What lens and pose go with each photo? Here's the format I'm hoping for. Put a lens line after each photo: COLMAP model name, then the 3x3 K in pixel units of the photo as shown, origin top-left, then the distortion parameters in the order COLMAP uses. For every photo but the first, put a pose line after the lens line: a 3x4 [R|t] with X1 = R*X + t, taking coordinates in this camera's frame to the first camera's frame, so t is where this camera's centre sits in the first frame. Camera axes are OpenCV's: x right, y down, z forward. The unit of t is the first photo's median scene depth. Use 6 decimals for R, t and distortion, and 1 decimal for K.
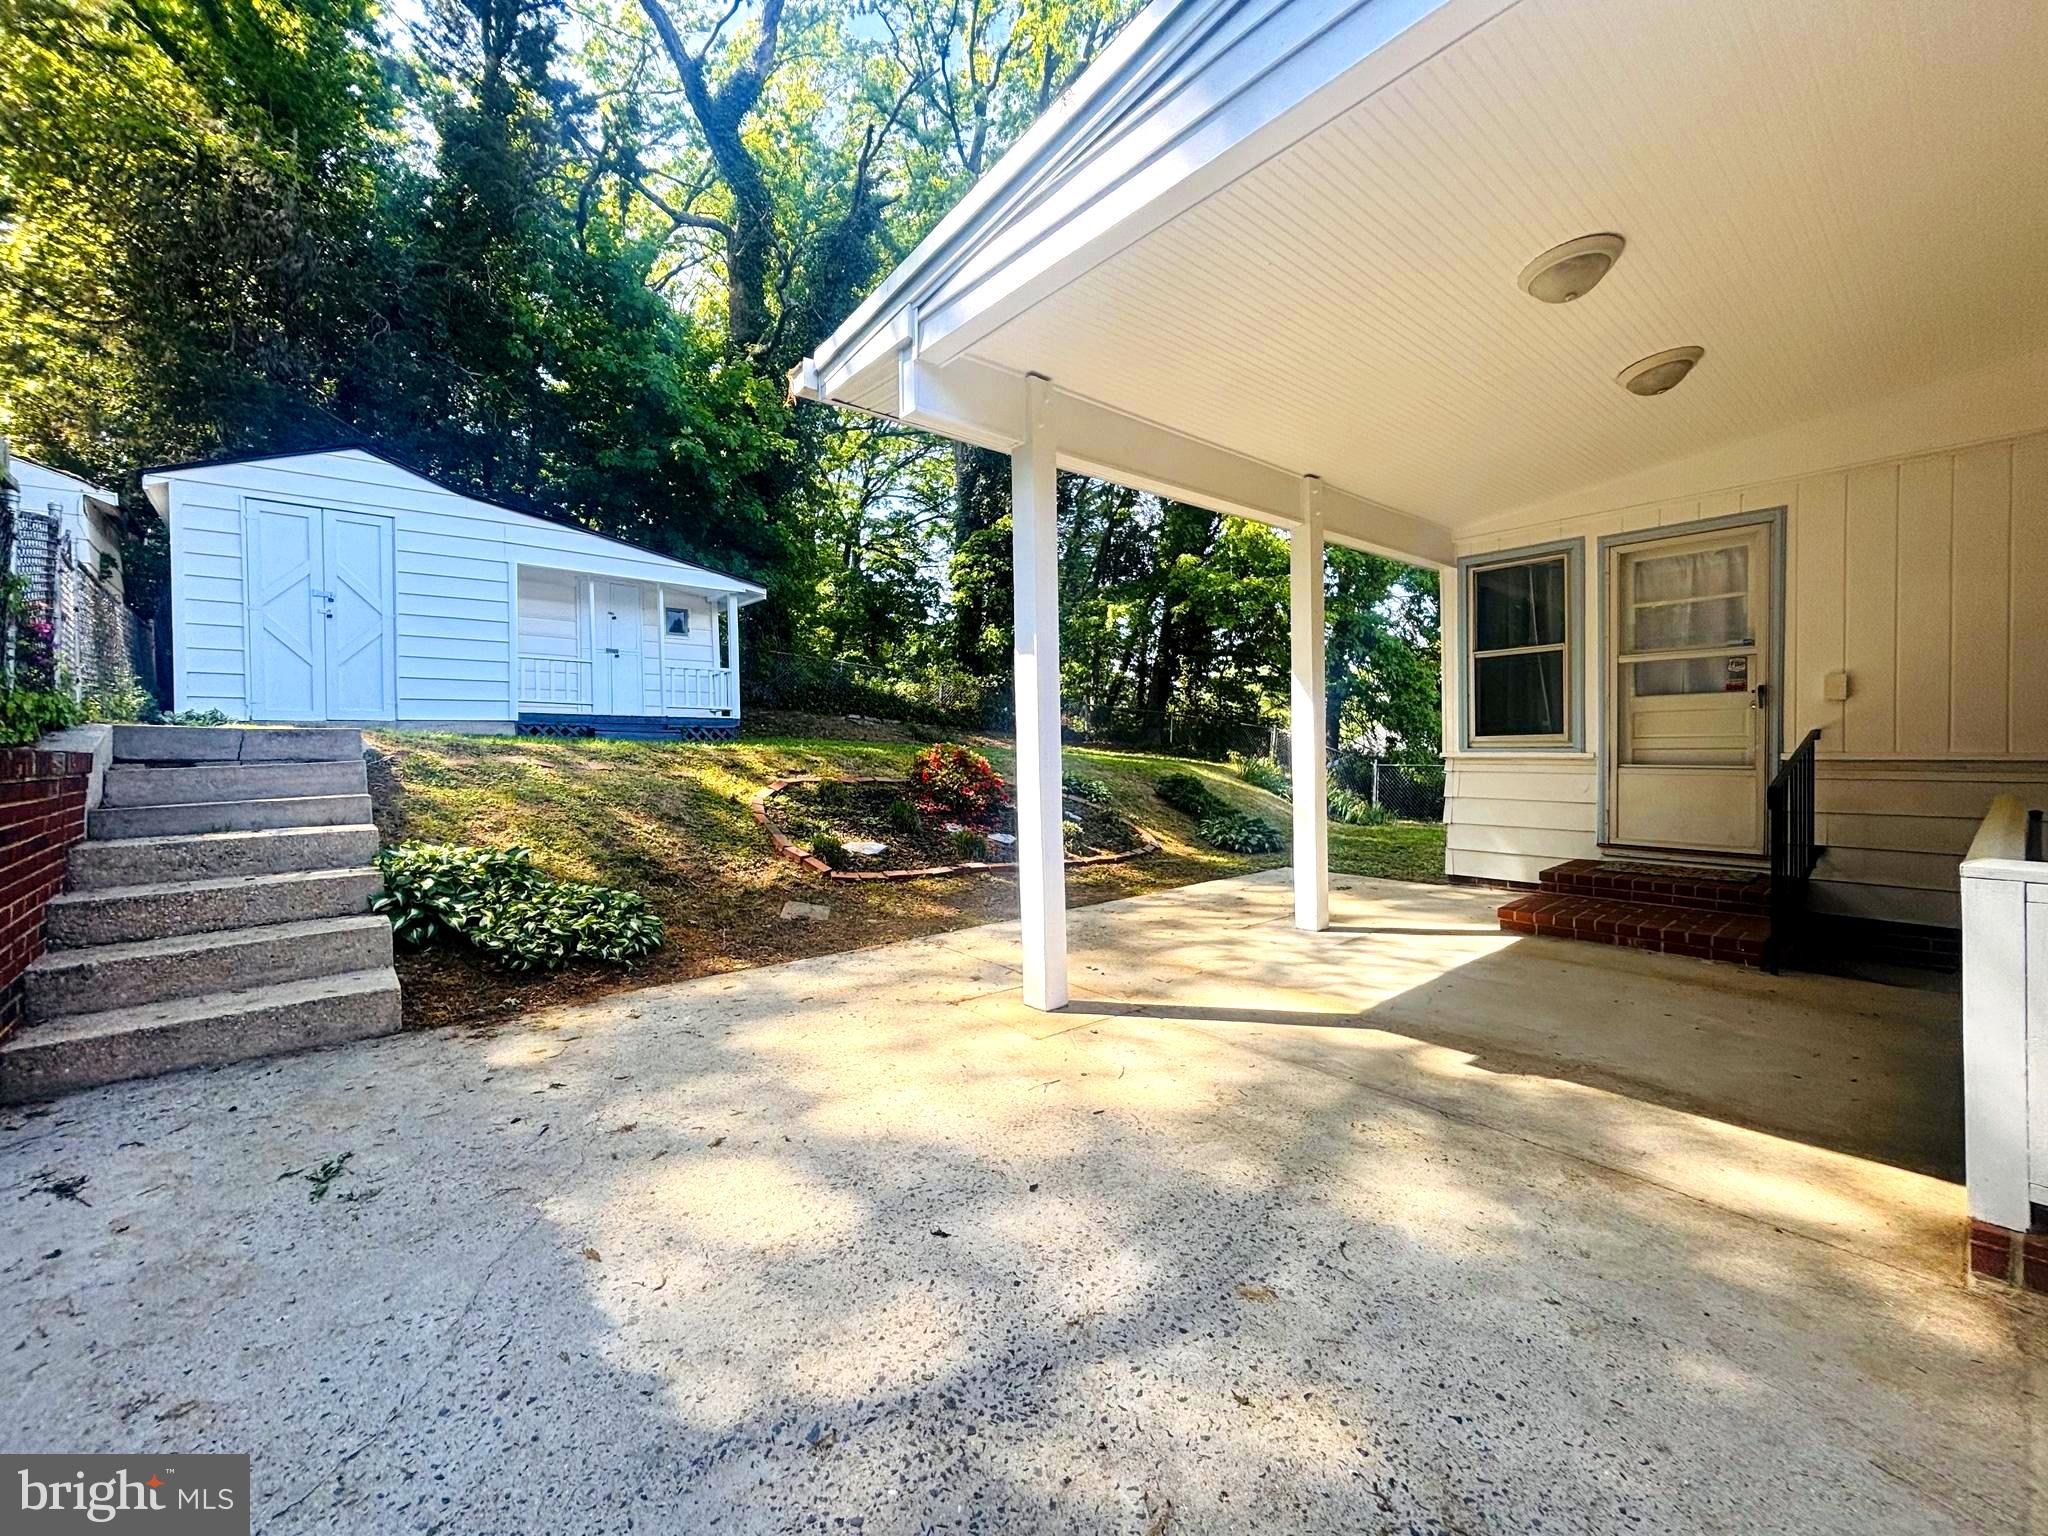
lens RADIAL K [[818.8, 0, 1032.6], [0, 818.8, 766.0], [0, 0, 1]] dist [-0.019940, -0.000311]
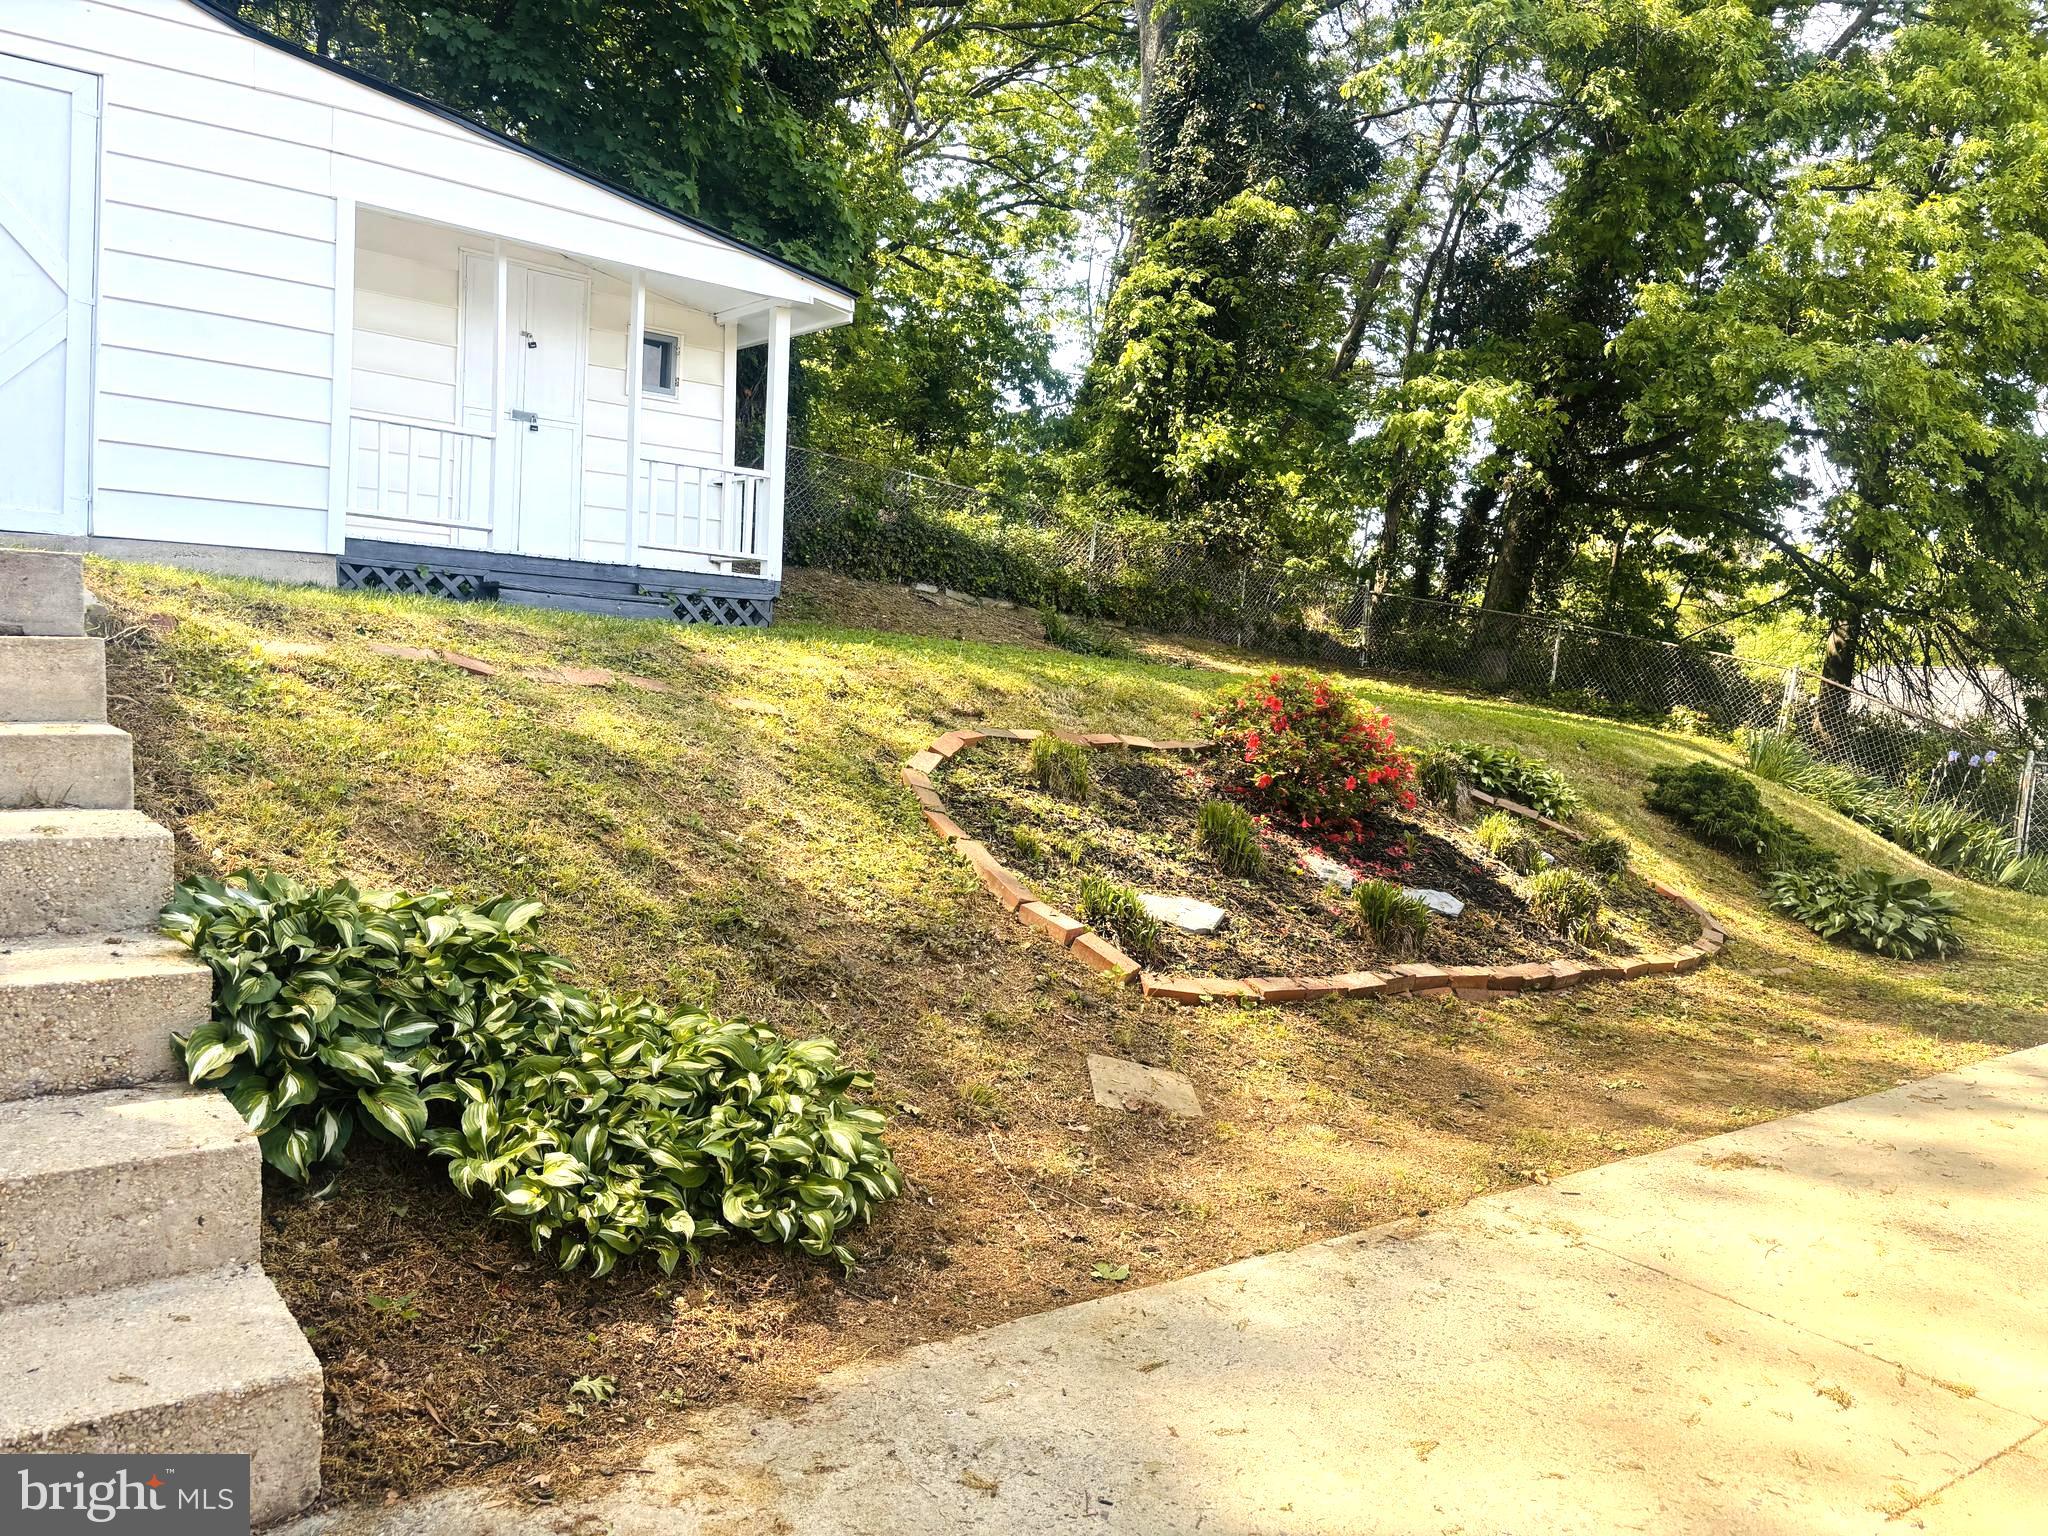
lens RADIAL K [[1529.2, 0, 1023.6], [0, 1529.2, 764.8], [0, 0, 1]] dist [0.004016, -0.004314]
pose [[0.995734, 0.071027, -0.058905, -0.221594], [-0.068194, 0.996479, 0.048782, -0.007568], [0.062163, -0.044556, 0.997071, 0.189916]]
